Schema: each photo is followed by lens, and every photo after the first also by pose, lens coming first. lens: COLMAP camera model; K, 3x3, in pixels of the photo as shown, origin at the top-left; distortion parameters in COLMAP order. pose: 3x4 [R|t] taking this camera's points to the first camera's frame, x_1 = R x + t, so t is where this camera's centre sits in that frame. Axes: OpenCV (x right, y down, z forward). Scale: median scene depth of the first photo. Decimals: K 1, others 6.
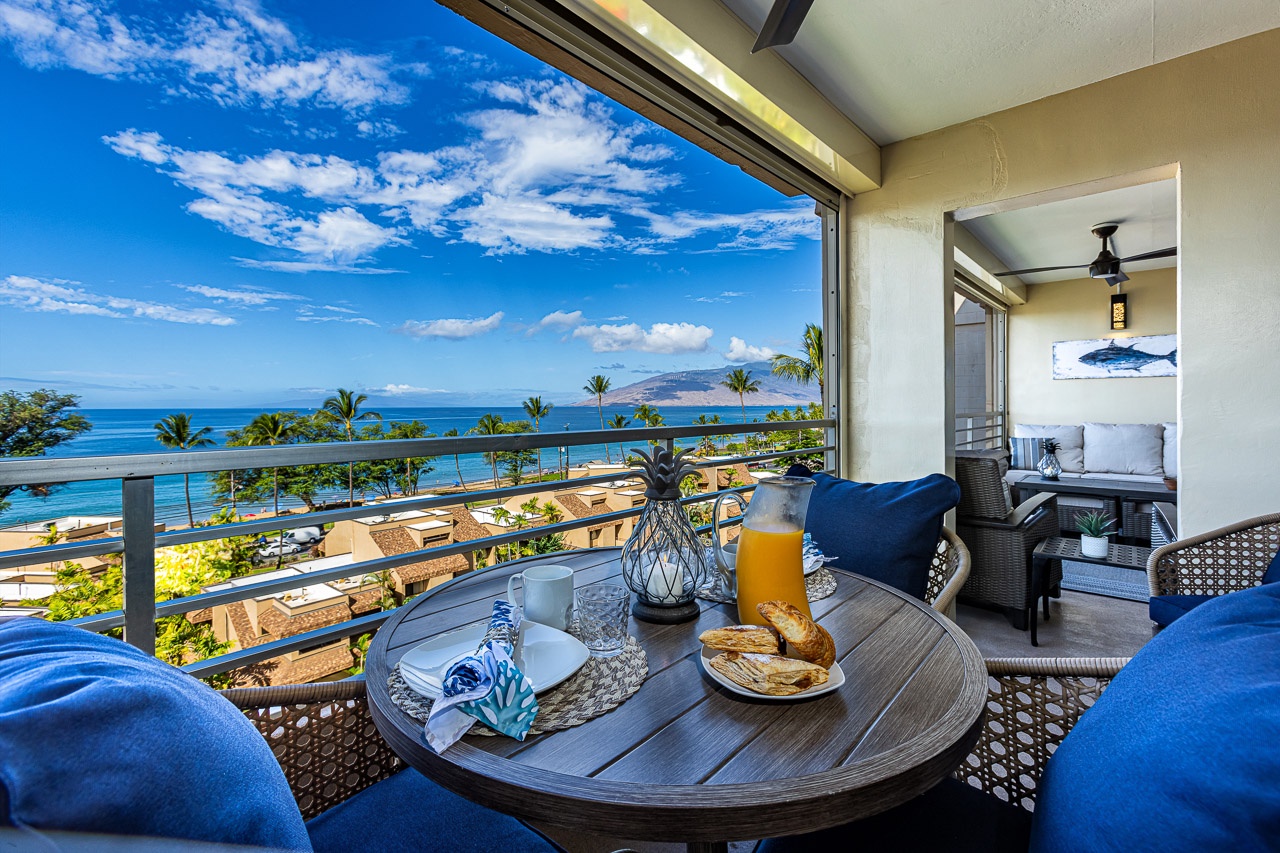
lens RADIAL K [[598.7, 0, 613.5], [0, 598.7, 408.0], [0, 0, 1]] dist [0.010550, 0.000909]
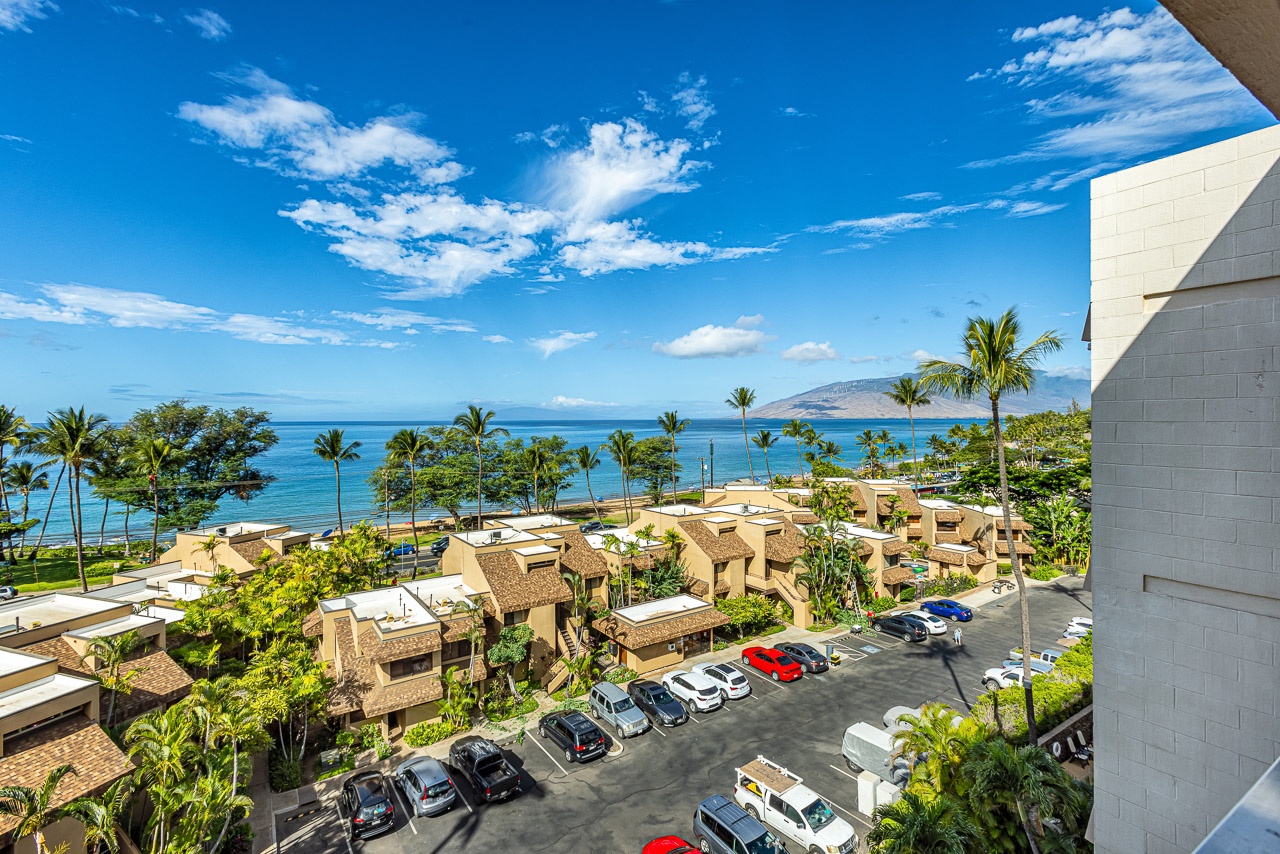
lens RADIAL K [[579.8, 0, 644.8], [0, 579.8, 415.6], [0, 0, 1]] dist [-0.003469, 0.005179]
pose [[0.963290, -0.001318, -0.268459, 0.109545], [0.001430, 0.999999, 0.000222, -0.017057], [0.268458, -0.000597, 0.963291, 0.174463]]
